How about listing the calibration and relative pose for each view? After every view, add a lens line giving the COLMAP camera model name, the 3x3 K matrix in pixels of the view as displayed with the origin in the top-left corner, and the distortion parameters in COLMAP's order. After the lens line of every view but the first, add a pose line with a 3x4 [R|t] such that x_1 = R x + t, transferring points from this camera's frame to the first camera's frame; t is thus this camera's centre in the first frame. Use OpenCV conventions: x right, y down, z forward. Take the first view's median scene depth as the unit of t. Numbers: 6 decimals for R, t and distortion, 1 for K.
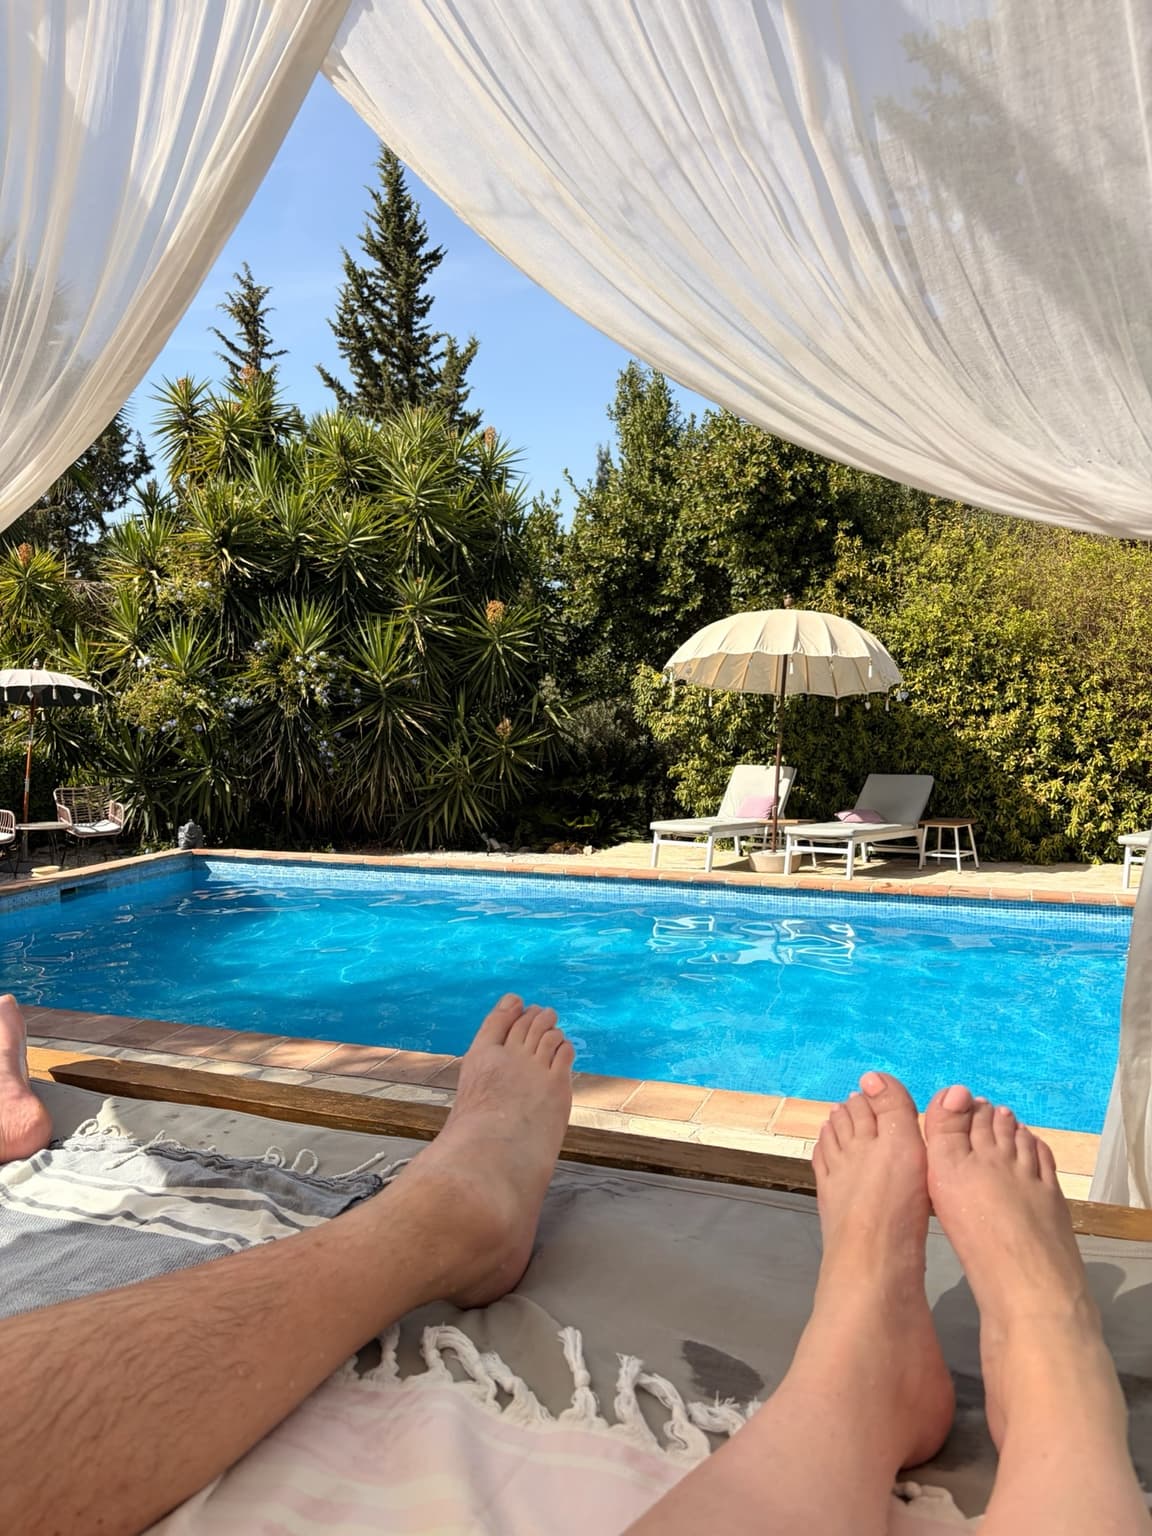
lens RADIAL K [[1103.8, 0, 576.0], [0, 1103.8, 768.0], [0, 0, 1]] dist [-0.024848, -0.005698]
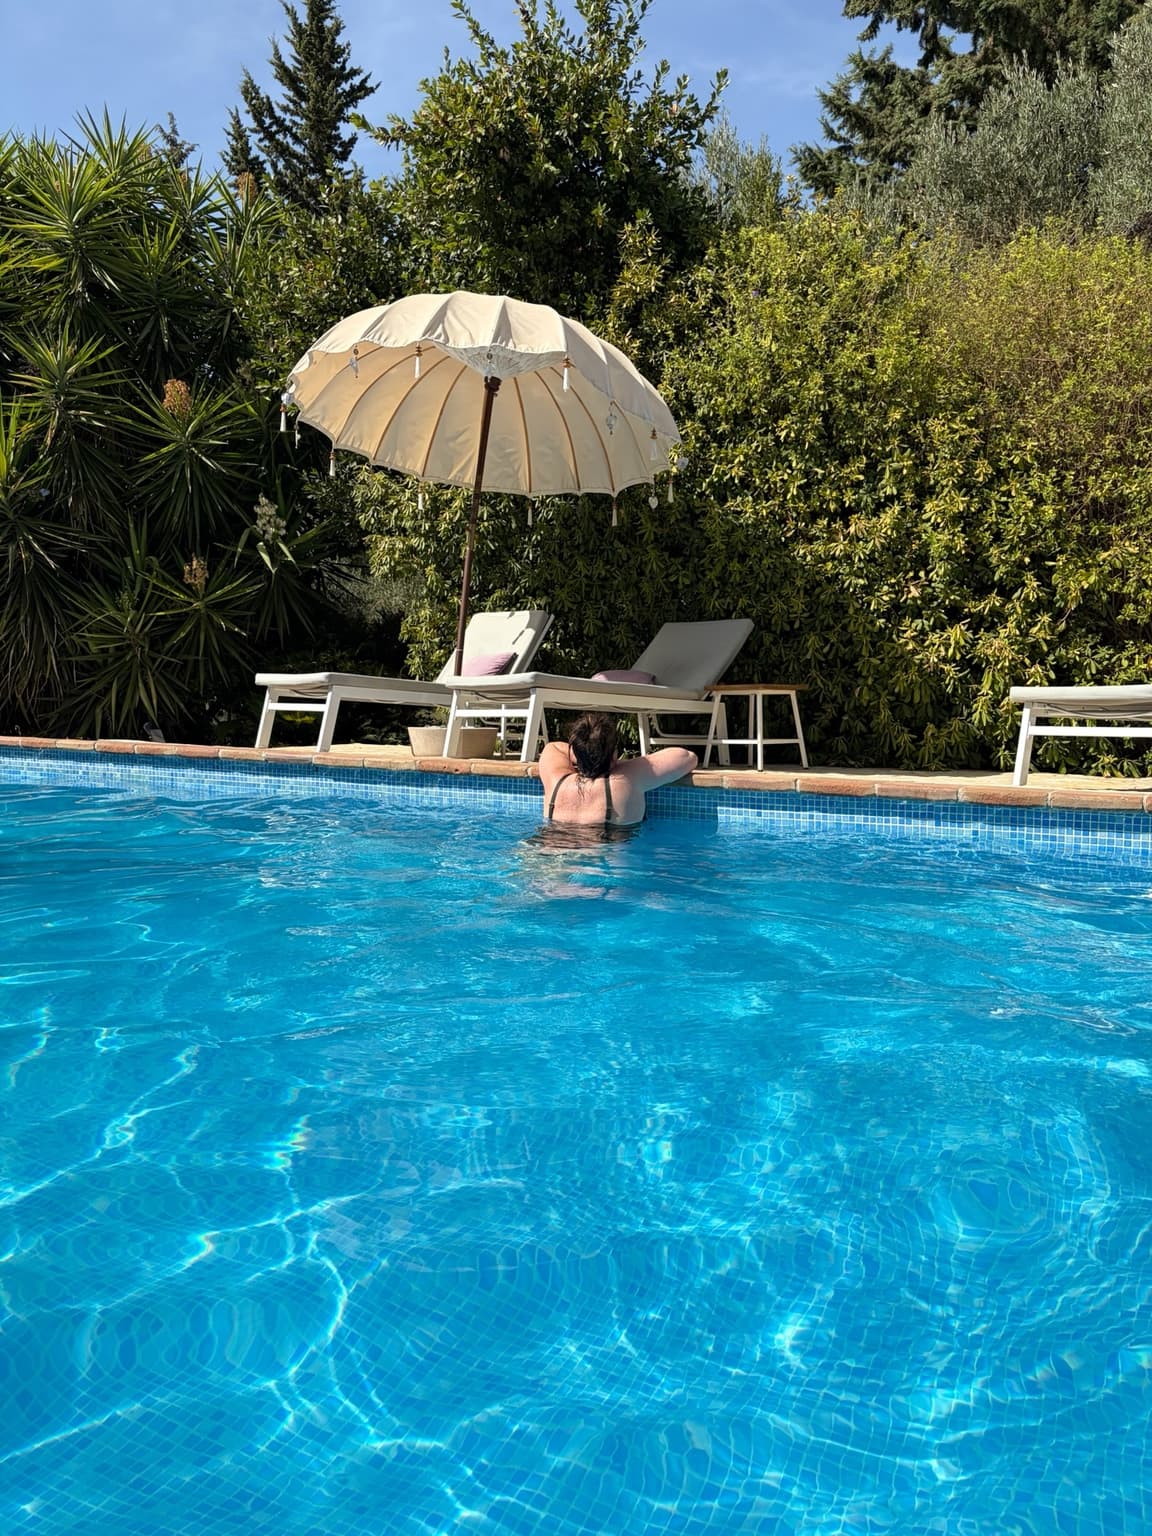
lens RADIAL K [[1121.9, 0, 576.0], [0, 1121.9, 768.0], [0, 0, 1]] dist [-0.009011, -0.004802]
pose [[0.997324, 0.034489, -0.064455, 0.272266], [-0.033450, 0.999294, 0.017132, 0.081451], [0.065000, -0.014930, 0.997774, 0.387399]]
